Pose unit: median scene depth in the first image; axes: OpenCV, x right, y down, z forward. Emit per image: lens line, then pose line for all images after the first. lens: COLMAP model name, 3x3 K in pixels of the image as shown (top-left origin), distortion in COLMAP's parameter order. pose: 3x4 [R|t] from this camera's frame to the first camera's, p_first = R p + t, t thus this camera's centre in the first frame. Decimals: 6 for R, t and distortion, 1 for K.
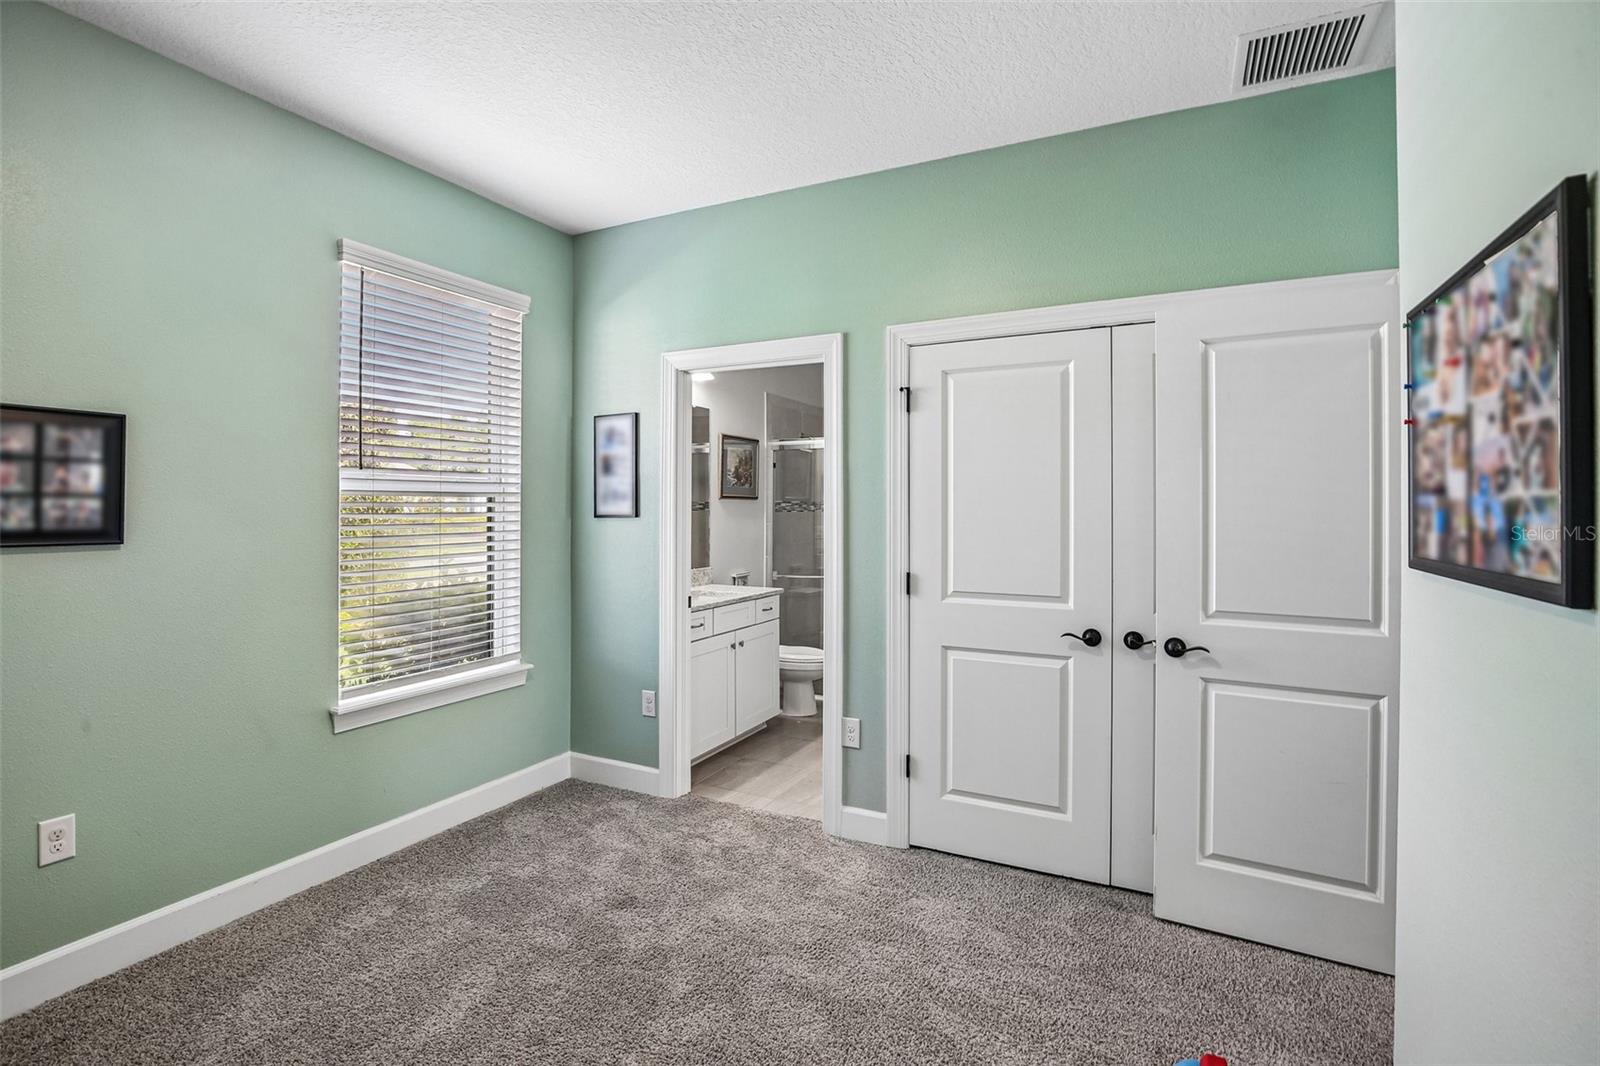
lens RADIAL K [[746.0, 0, 793.6], [0, 746.0, 507.0], [0, 0, 1]] dist [-0.016012, 0.002911]
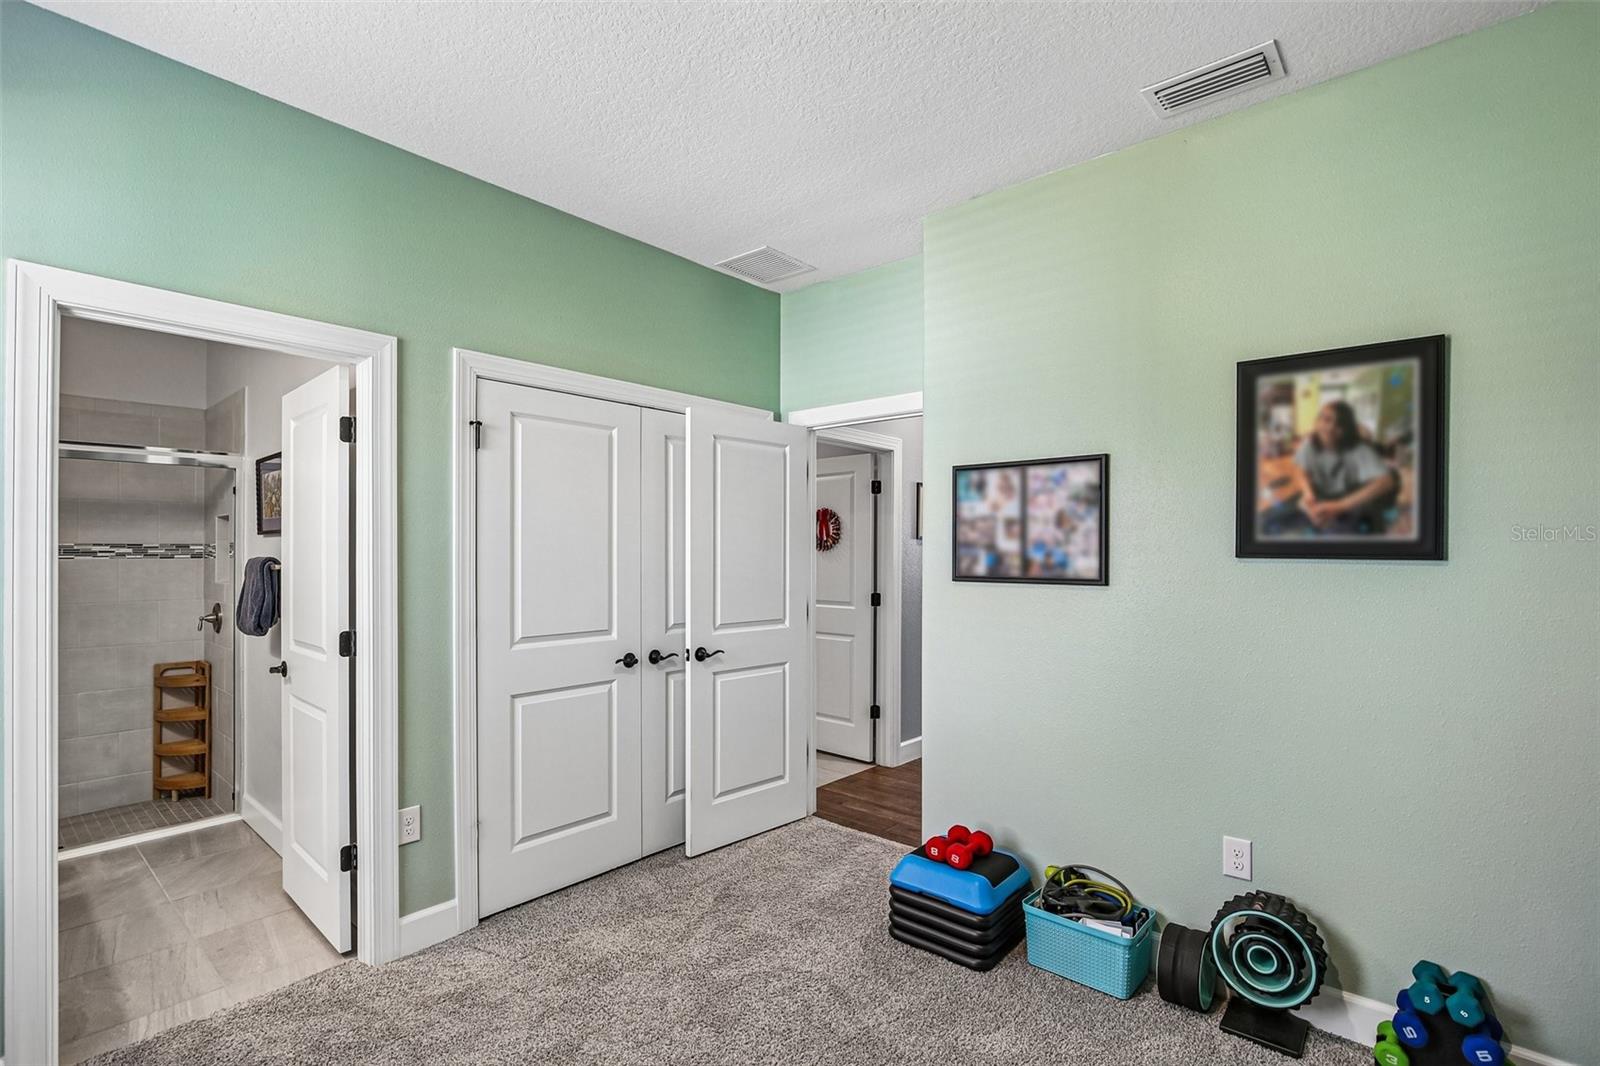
lens RADIAL K [[746.0, 0, 805.9], [0, 746.0, 549.0], [0, 0, 1]] dist [-0.016012, 0.002911]
pose [[0.245889, 0.001931, 0.969296, -0.625389], [-0.002378, 0.999996, -0.001389, -0.003676], [-0.969295, -0.001964, 0.245892, 0.378219]]
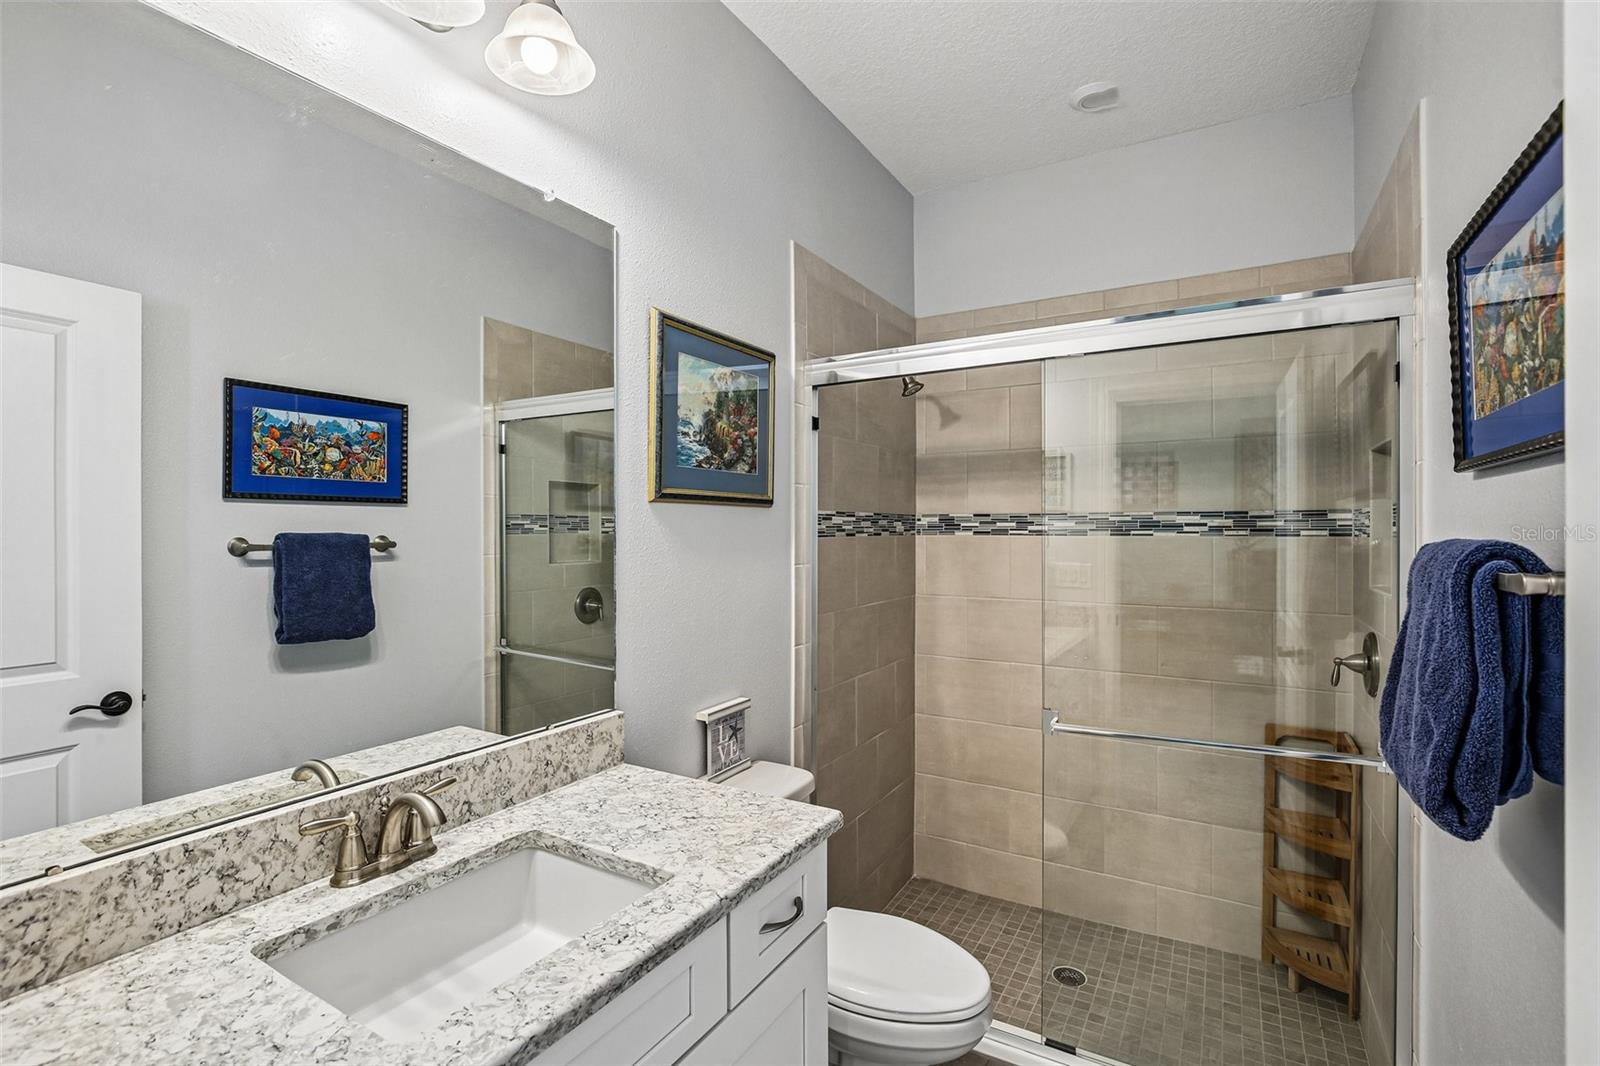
lens RADIAL K [[746.0, 0, 806.1], [0, 746.0, 534.5], [0, 0, 1]] dist [-0.016012, 0.002911]
pose [[0.998569, -0.006633, -0.053065, -0.018301], [0.007184, 0.999922, 0.010214, 0.001740], [0.052993, -0.010581, 0.998539, 1.108105]]
